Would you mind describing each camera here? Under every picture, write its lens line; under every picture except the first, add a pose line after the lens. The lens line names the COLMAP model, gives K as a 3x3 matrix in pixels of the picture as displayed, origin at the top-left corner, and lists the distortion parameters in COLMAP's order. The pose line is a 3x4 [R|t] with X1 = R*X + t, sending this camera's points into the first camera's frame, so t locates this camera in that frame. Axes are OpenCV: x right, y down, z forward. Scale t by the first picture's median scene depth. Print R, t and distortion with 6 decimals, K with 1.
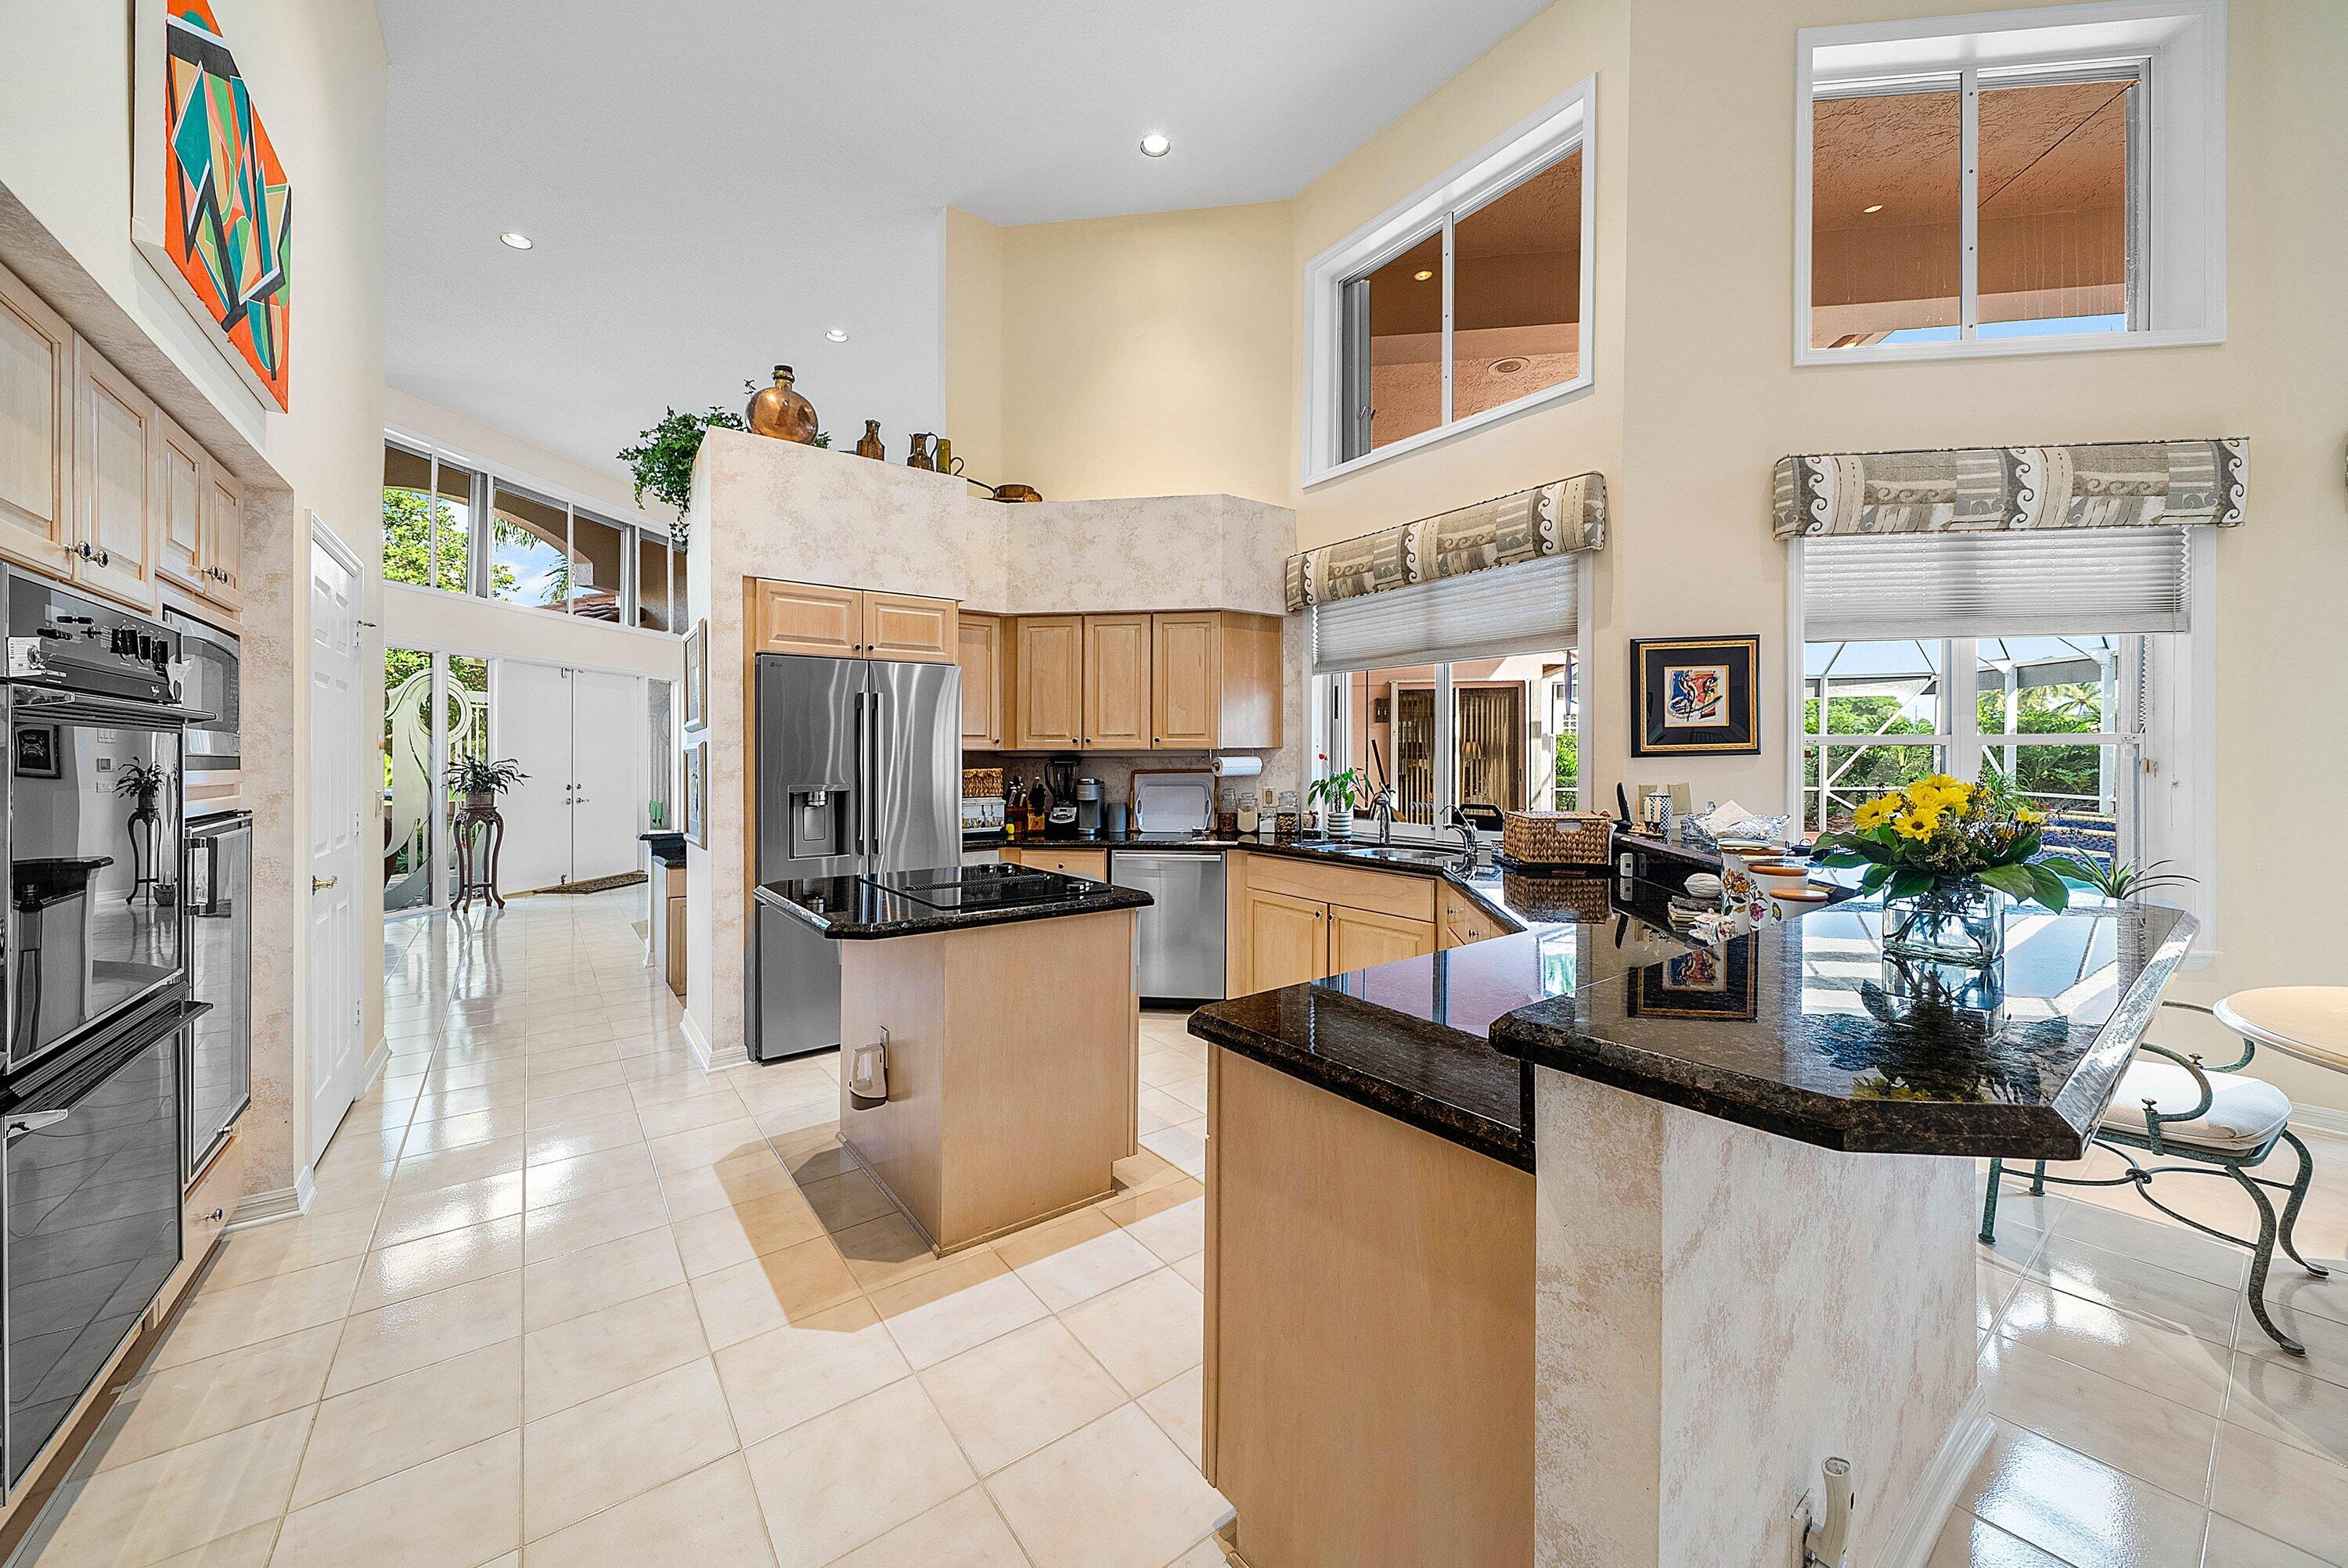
lens RADIAL K [[836.7, 0, 1174.0], [0, 836.7, 784.0], [0, 0, 1]] dist [-0.001585, -0.000120]
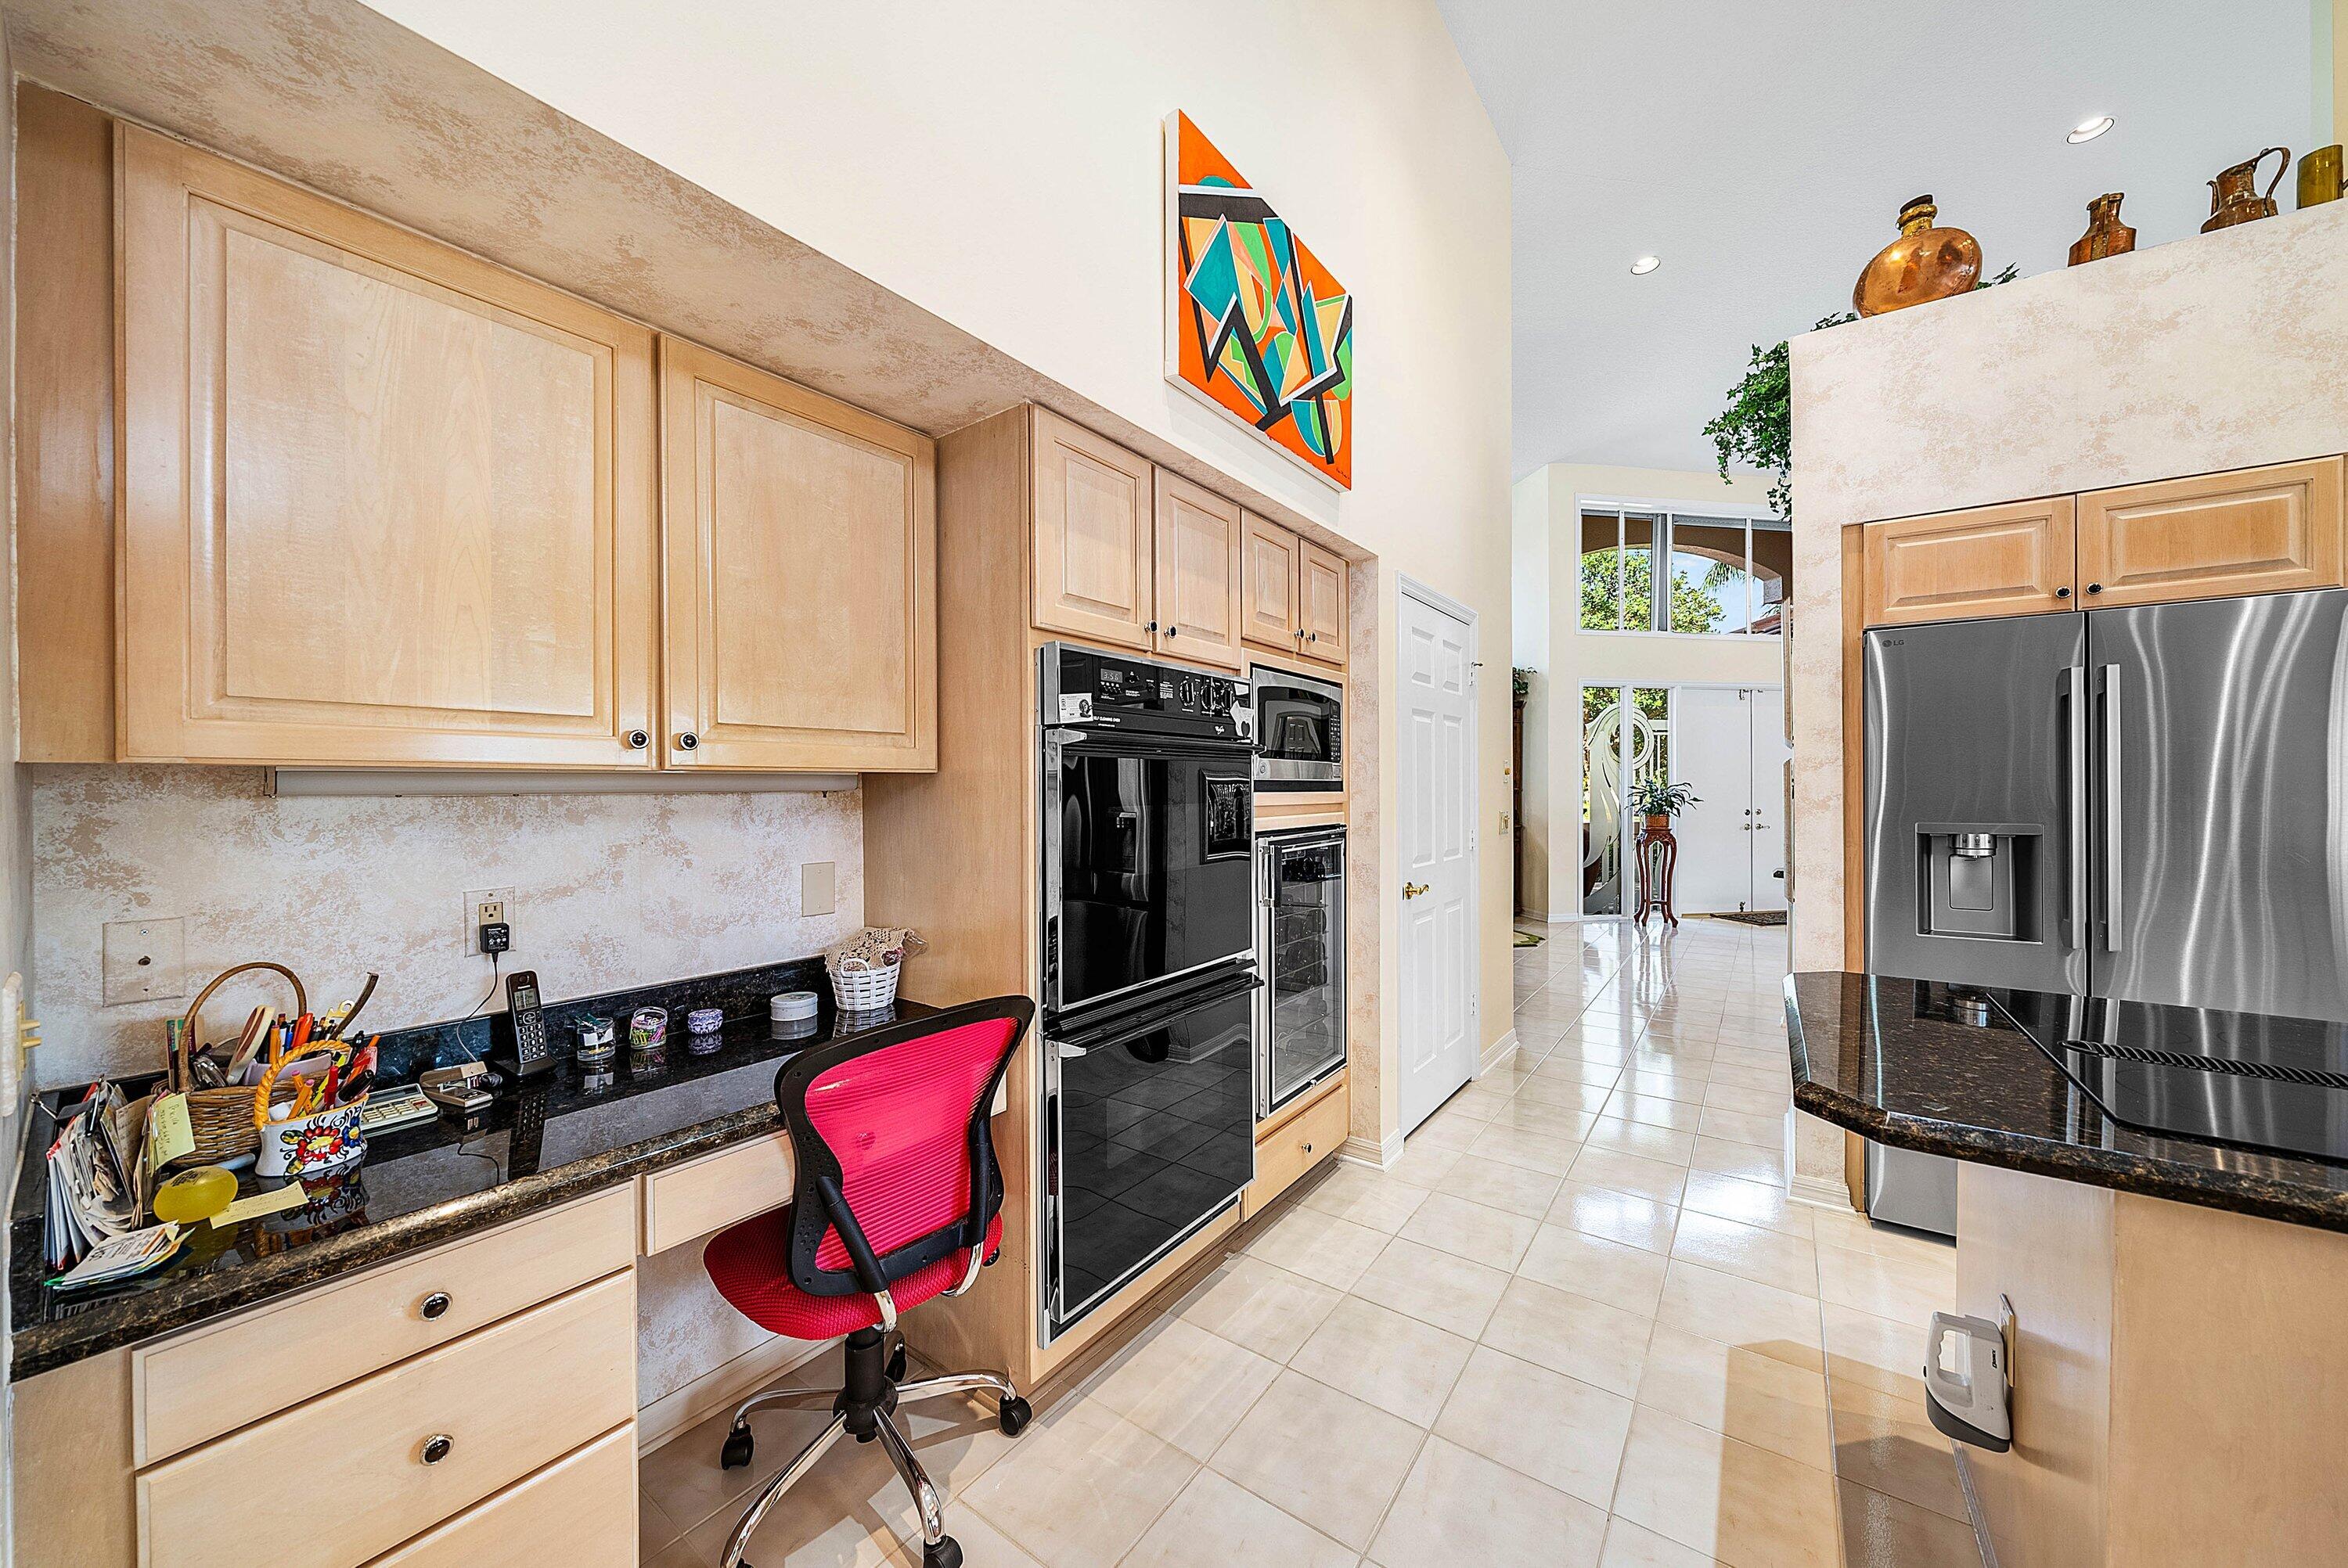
lens RADIAL K [[836.7, 0, 1174.0], [0, 836.7, 784.0], [0, 0, 1]] dist [-0.001585, -0.000120]
pose [[0.304365, -0.001364, -0.952555, -0.008024], [-0.026032, 0.999614, -0.009749, -0.006214], [0.952200, 0.027764, 0.304212, 0.226655]]
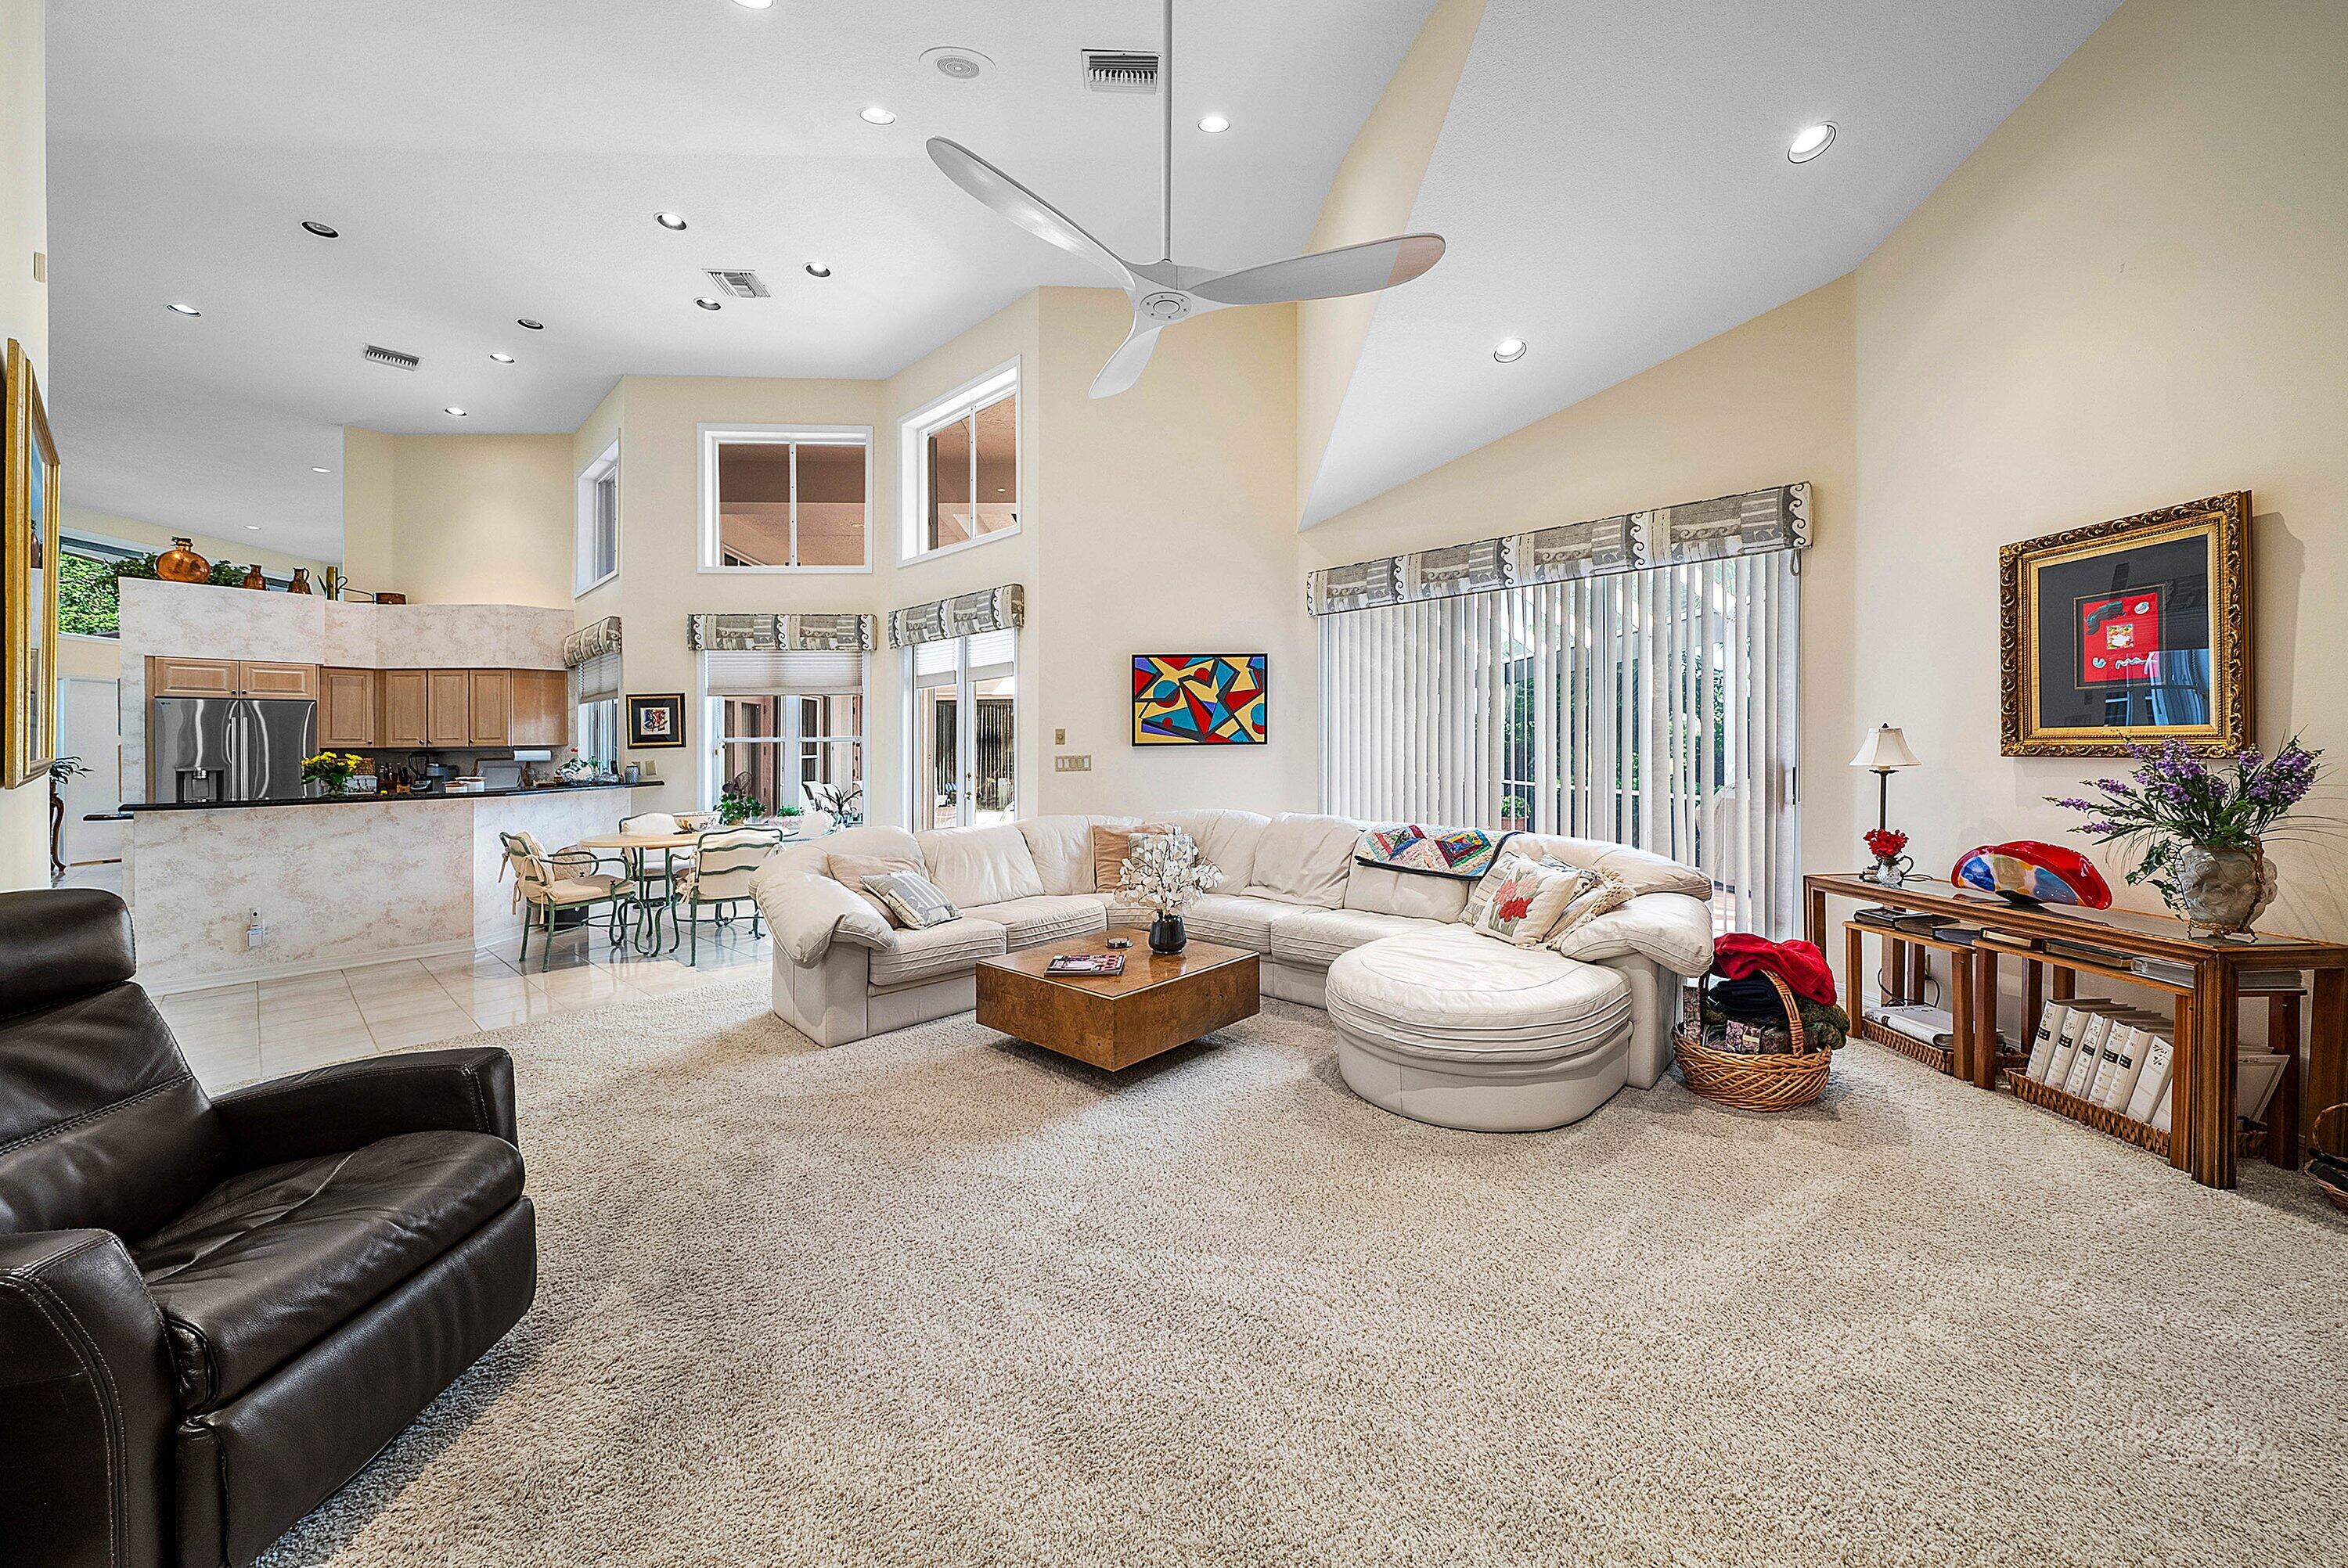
lens RADIAL K [[817.3, 0, 1174.0], [0, 817.3, 784.0], [0, 0, 1]] dist [-0.004511, -0.000083]
pose [[0.980120, -0.014371, 0.197882, 1.275072], [0.013716, 0.999895, 0.004678, 0.058592], [-0.197929, -0.001871, 0.980215, -1.147881]]
